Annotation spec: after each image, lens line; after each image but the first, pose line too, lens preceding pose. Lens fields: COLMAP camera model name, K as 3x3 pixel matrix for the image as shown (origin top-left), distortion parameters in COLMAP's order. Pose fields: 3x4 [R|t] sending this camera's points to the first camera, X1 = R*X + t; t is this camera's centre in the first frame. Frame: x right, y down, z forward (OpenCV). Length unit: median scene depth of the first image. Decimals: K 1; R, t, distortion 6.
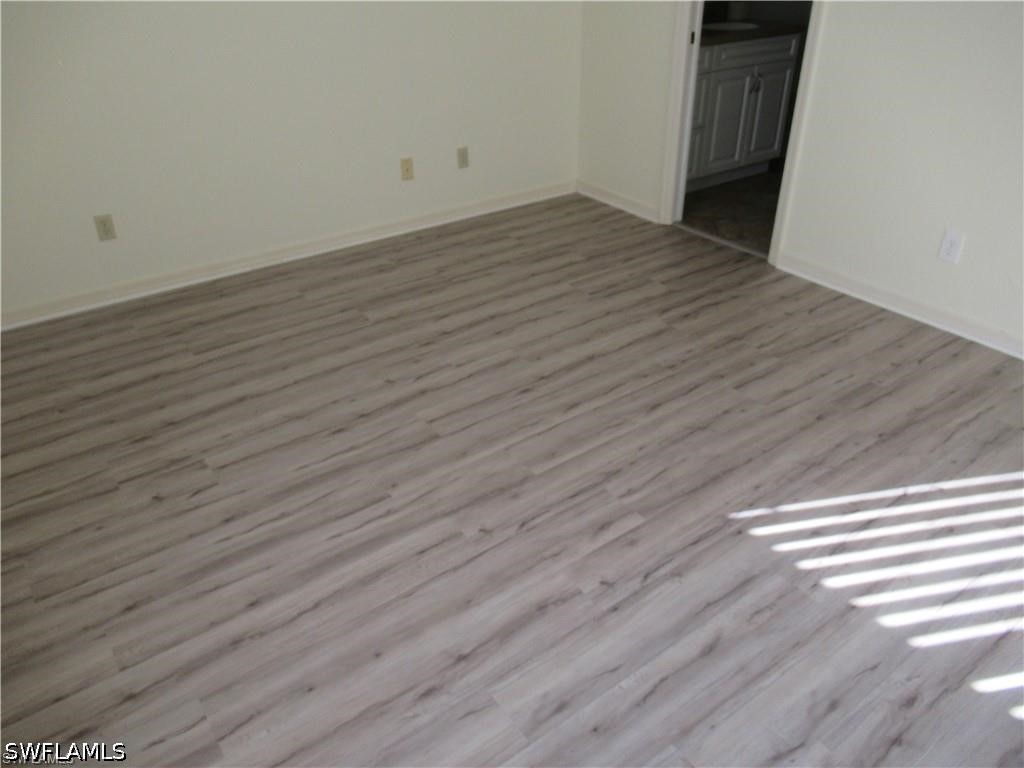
lens RADIAL K [[767.7, 0, 512.0], [0, 767.7, 384.0], [0, 0, 1]] dist [0.001964, -0.008537]
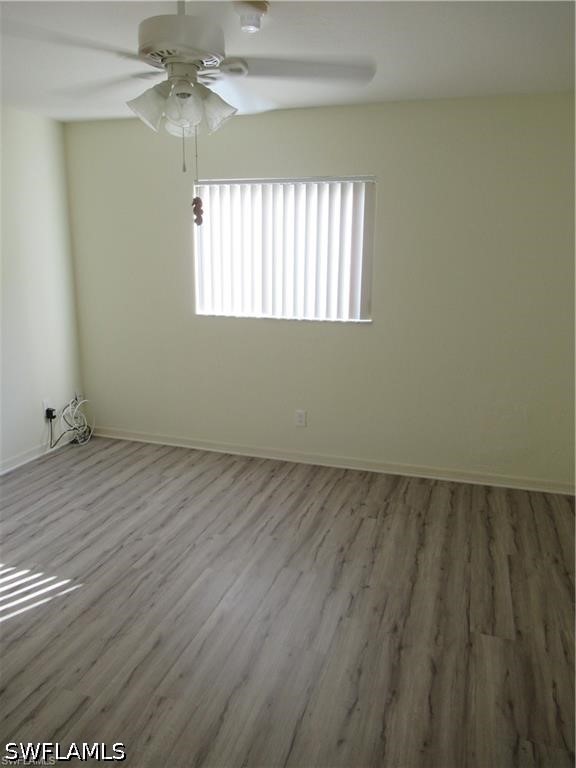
lens RADIAL K [[575.8, 0, 286.1], [0, 575.8, 379.7], [0, 0, 1]] dist [0.001964, -0.008537]
pose [[-0.812689, 0.129579, -0.568107, 0.540328], [-0.306551, 0.734058, 0.605958, -0.965966], [0.495543, 0.666609, -0.556839, 1.523947]]
